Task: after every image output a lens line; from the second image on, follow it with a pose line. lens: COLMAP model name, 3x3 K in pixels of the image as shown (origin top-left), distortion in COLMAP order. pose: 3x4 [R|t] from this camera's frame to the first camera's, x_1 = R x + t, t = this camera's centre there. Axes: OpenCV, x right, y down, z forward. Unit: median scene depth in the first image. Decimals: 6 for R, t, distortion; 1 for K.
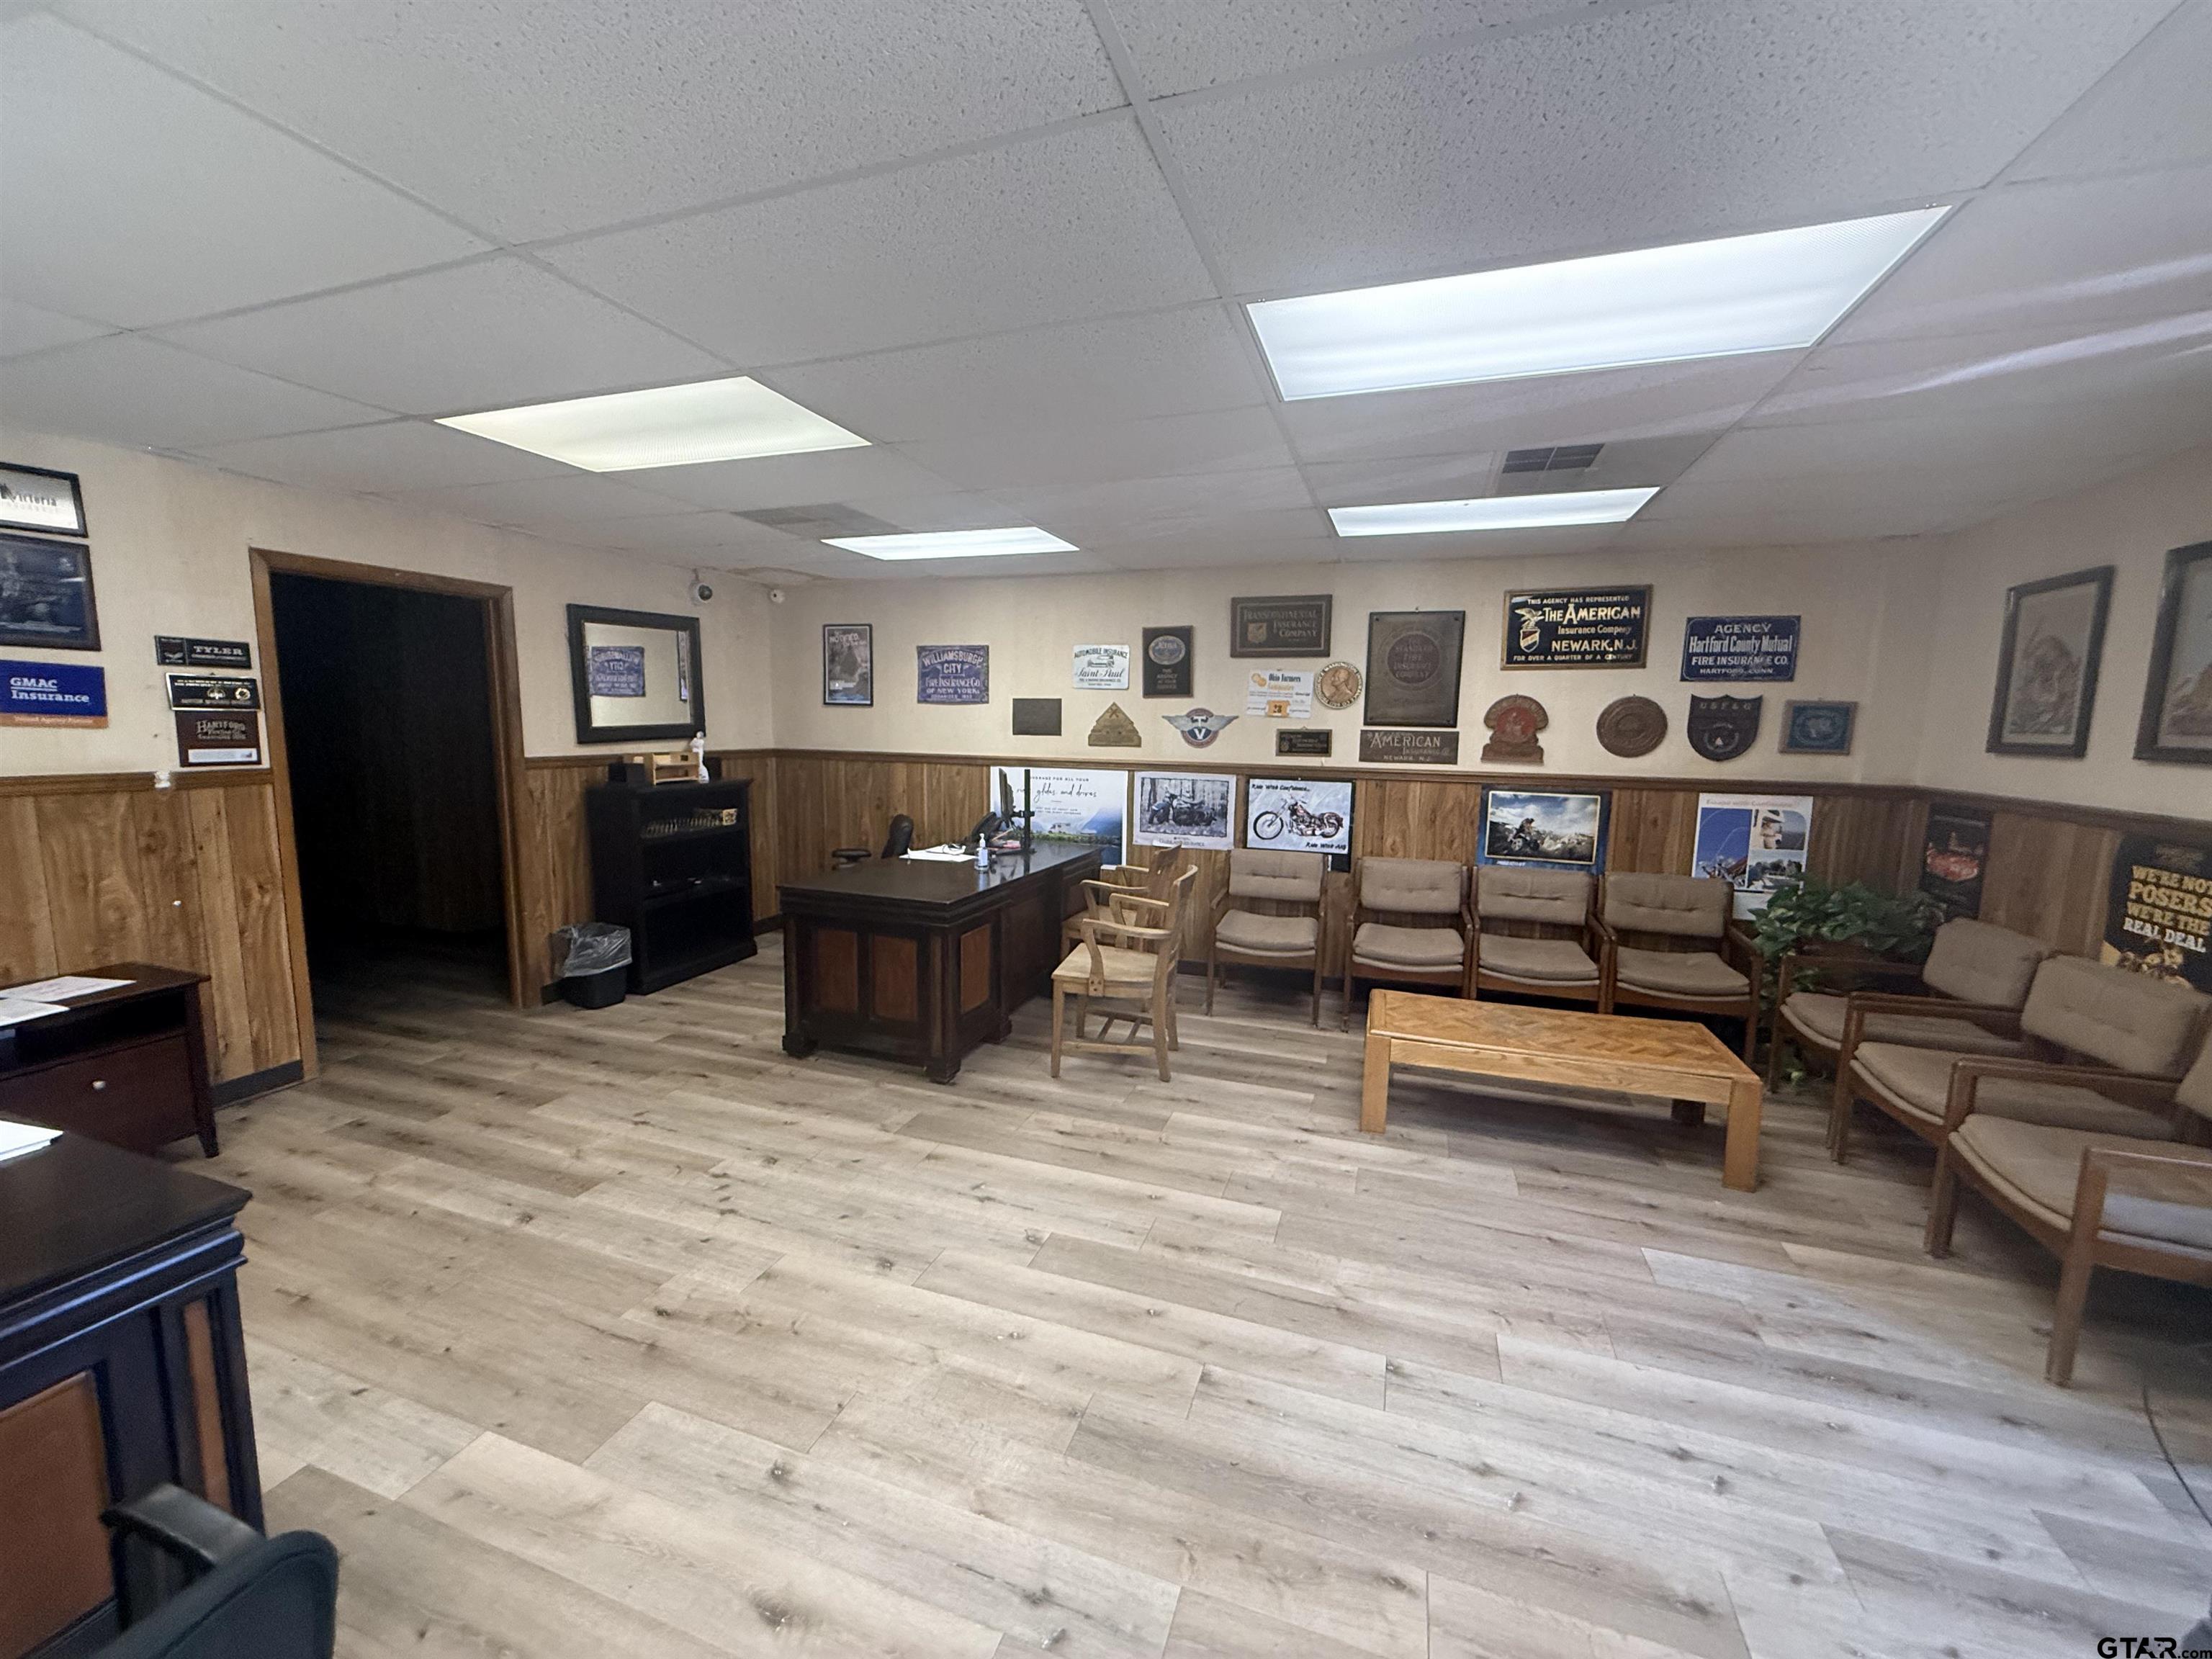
lens RADIAL K [[878.3, 0, 1099.6], [0, 878.3, 832.8], [0, 0, 1]] dist [-0.001068, -0.000336]
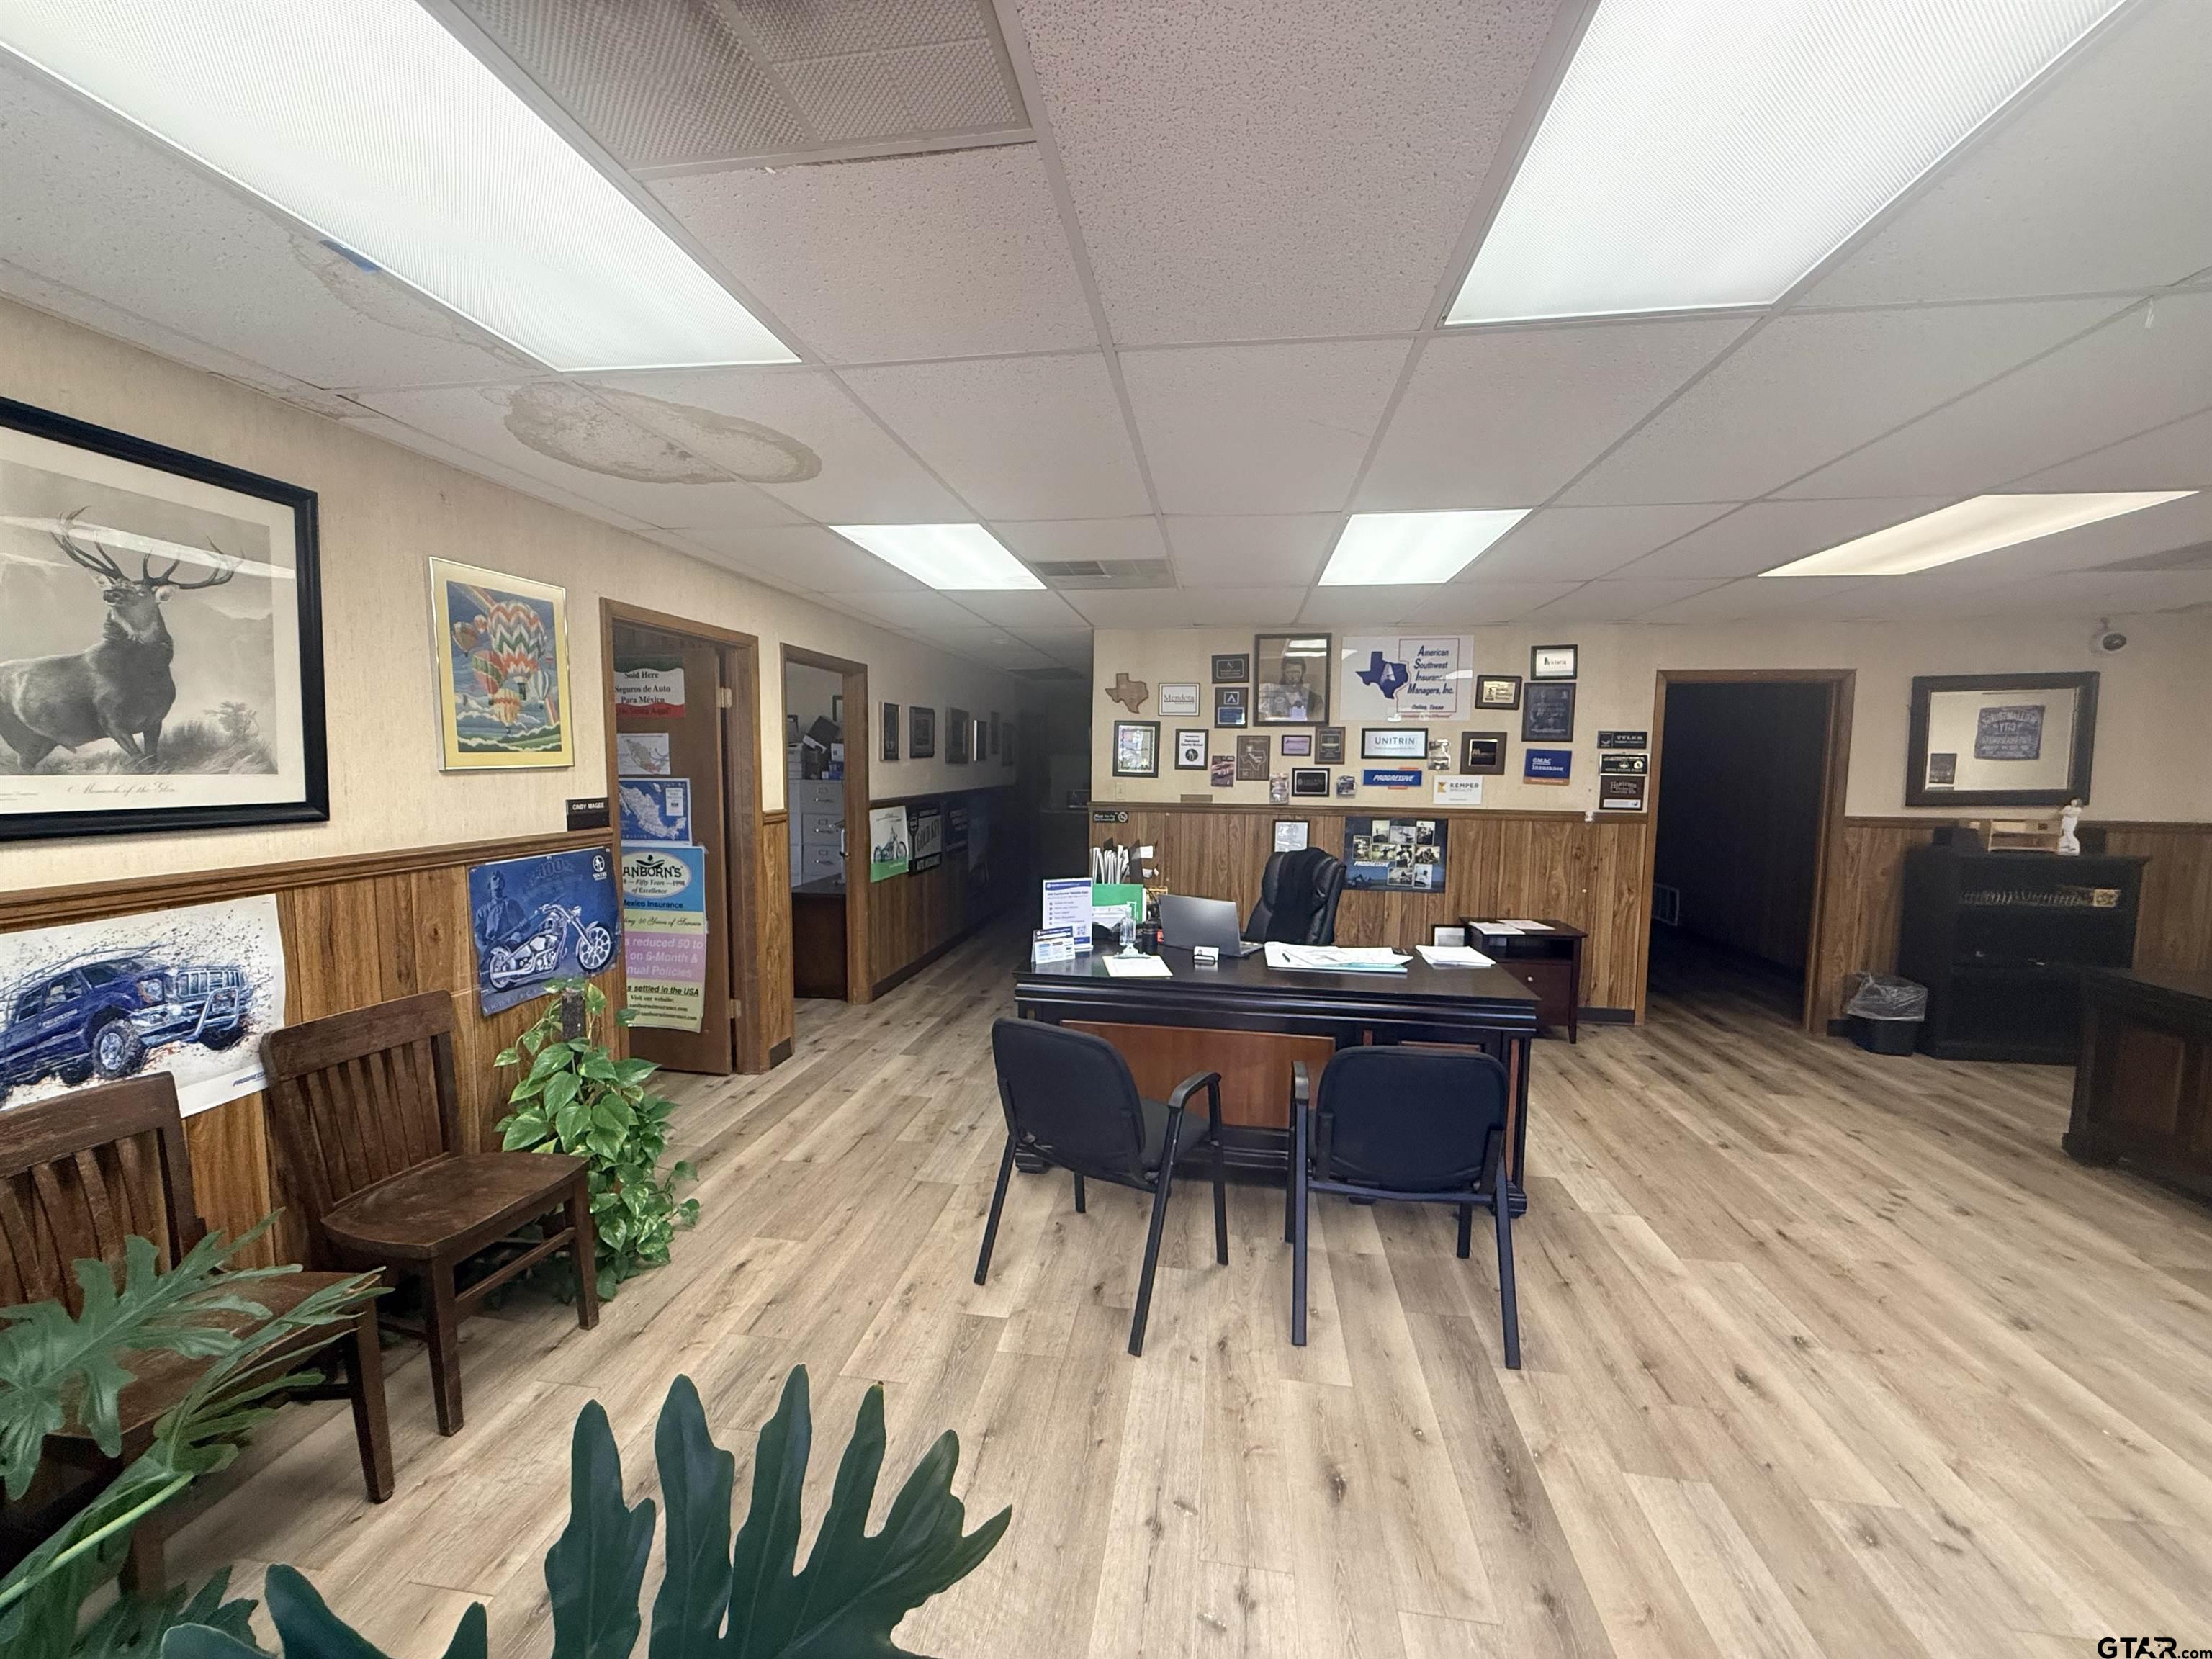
lens RADIAL K [[878.3, 0, 1098.0], [0, 878.3, 839.8], [0, 0, 1]] dist [-0.001068, -0.000336]
pose [[0.187229, 0.074526, -0.979485, 0.344481], [-0.133864, 0.989752, 0.049719, 0.022102], [0.973152, 0.121809, 0.195287, -0.201612]]
